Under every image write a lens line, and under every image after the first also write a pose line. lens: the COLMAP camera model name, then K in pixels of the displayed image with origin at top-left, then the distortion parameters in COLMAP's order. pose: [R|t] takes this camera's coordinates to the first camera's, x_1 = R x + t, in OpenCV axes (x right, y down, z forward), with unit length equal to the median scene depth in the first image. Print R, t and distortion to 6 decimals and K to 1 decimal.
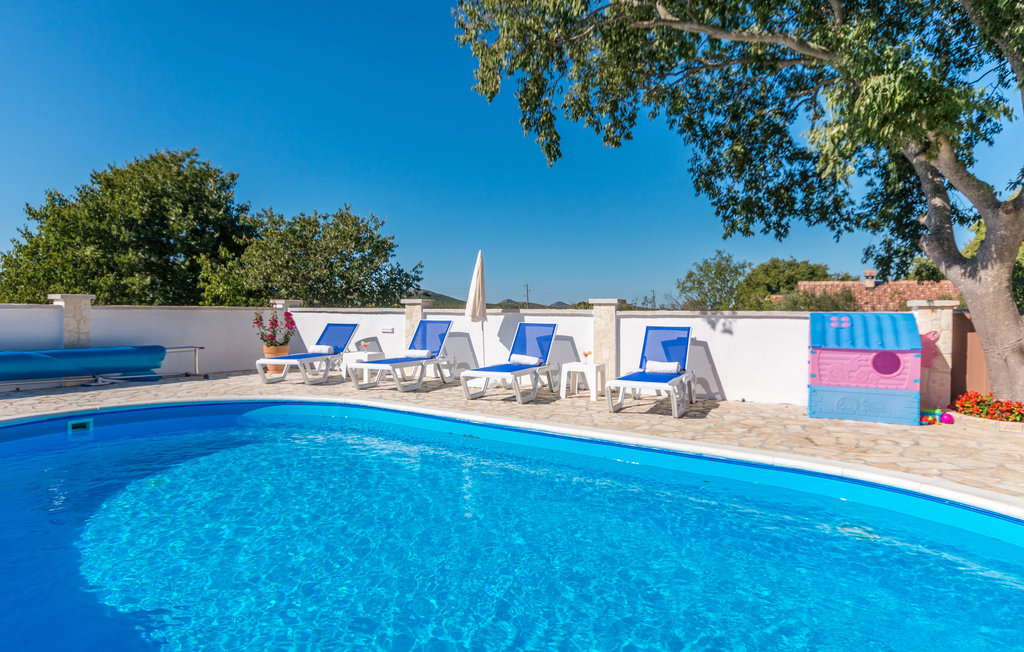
lens RADIAL K [[572.8, 0, 512.8], [0, 572.8, 329.6], [0, 0, 1]] dist [0.001727, 0.000695]
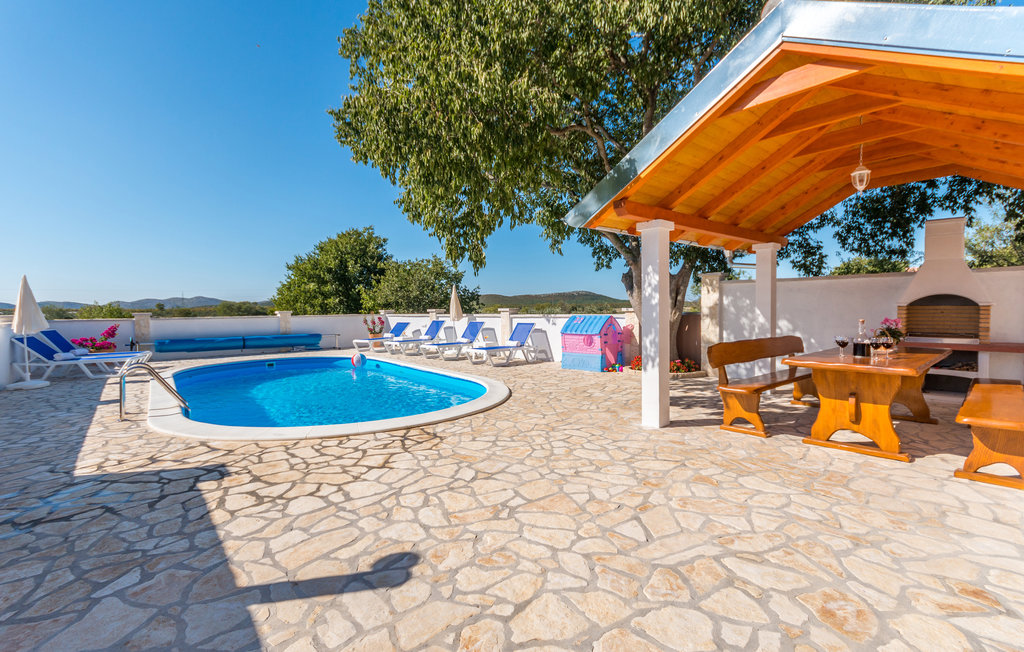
lens RADIAL K [[451.3, 0, 511.7], [0, 451.3, 322.6], [0, 0, 1]] dist [0.005181, -0.000231]
pose [[0.950430, -0.010550, -0.310761, 0.649779], [0.010494, 0.999943, -0.001852, -0.003019], [0.310763, -0.001501, 0.950486, -0.418955]]
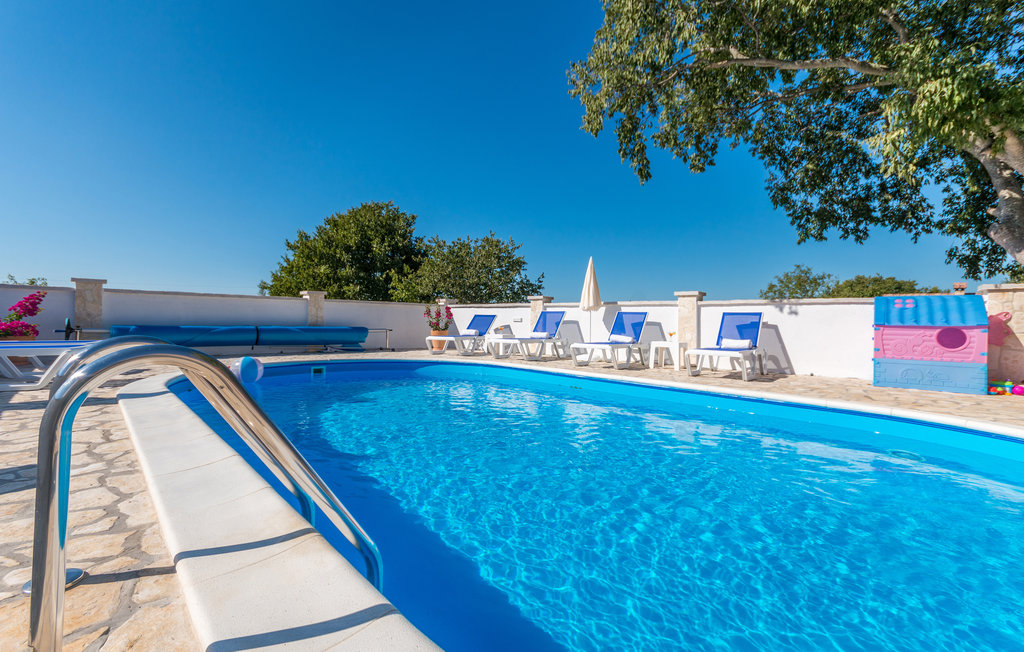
lens RADIAL K [[451.3, 0, 514.5], [0, 451.3, 326.5], [0, 0, 1]] dist [0.005181, -0.000231]
pose [[0.974279, 0.010774, -0.225088, 0.015624], [-0.016305, 0.999609, -0.022728, 0.051126], [0.224755, 0.025813, 0.974073, -0.038369]]
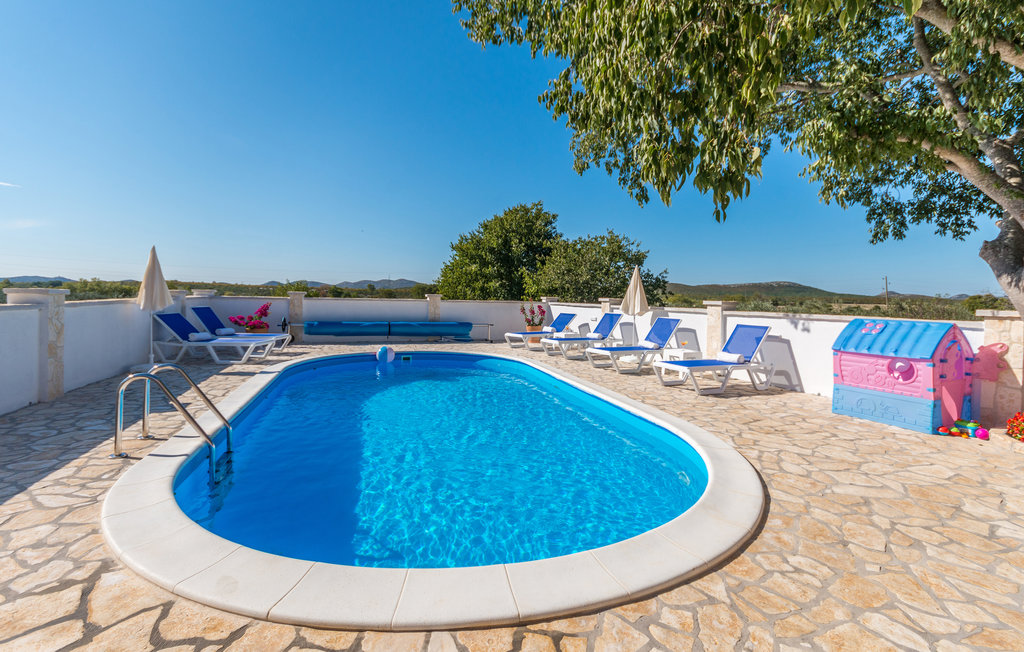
lens RADIAL K [[471.4, 0, 515.6], [0, 471.4, 307.1], [0, 0, 1]] dist [-0.010377, 0.001202]
pose [[0.778052, 0.023298, -0.627768, 0.469003], [-0.034522, 0.999388, -0.005697, -0.018937], [0.627251, 0.026104, 0.778380, -0.074869]]
